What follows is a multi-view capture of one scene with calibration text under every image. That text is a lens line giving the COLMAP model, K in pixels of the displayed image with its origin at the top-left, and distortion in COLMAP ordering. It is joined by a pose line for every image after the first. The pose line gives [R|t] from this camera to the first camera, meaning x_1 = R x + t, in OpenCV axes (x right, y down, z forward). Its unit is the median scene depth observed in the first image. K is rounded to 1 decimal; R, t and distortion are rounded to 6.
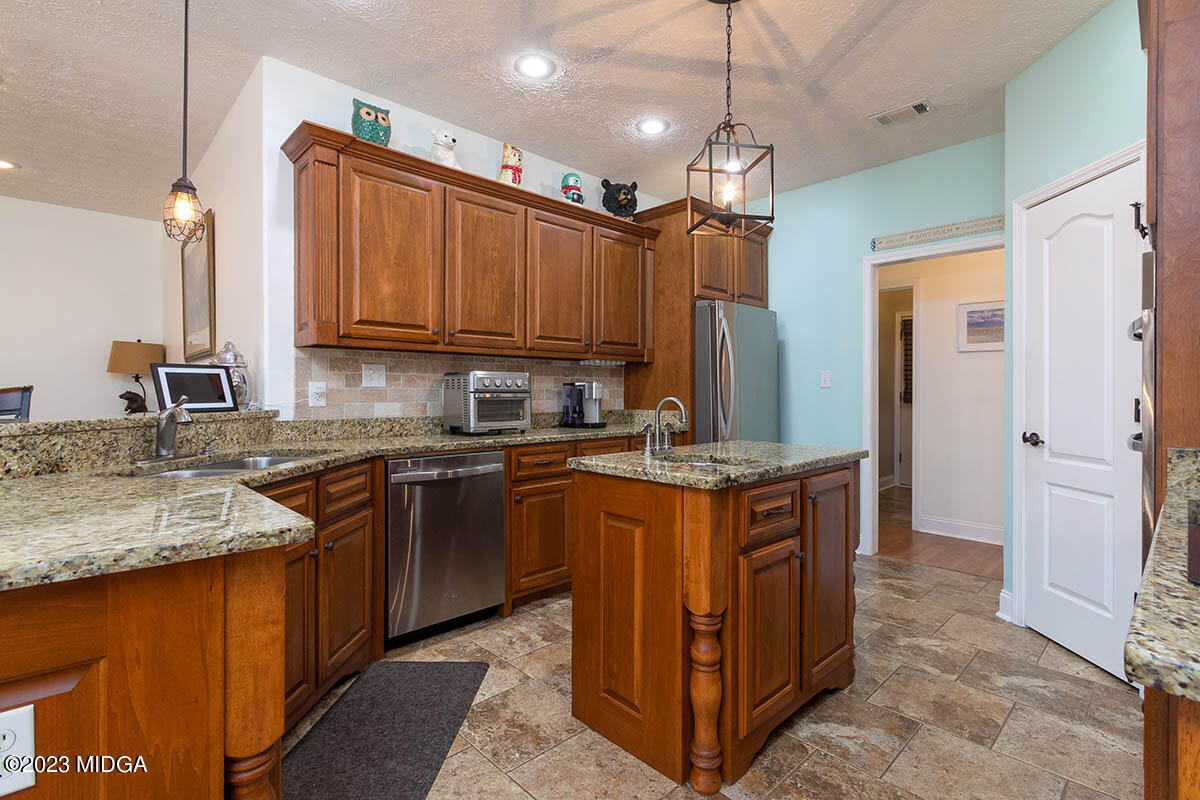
lens RADIAL K [[554.8, 0, 622.0], [0, 554.8, 391.2], [0, 0, 1]] dist [0.002929, -0.001618]
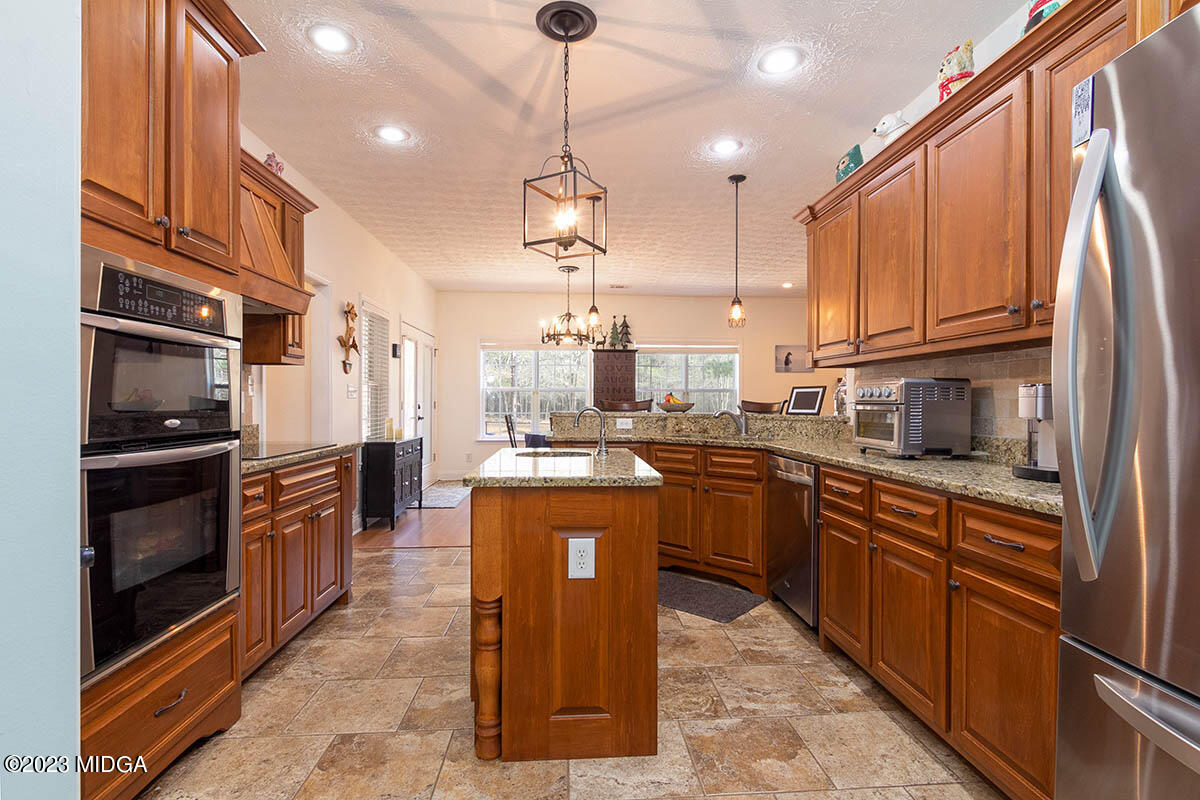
lens RADIAL K [[554.8, 0, 601.5], [0, 554.8, 402.9], [0, 0, 1]] dist [0.002929, -0.001618]
pose [[-0.652201, -0.000113, -0.758046, 0.852047], [-0.003415, 0.999990, 0.002789, -0.000708], [0.758038, 0.004408, -0.652195, 1.552905]]
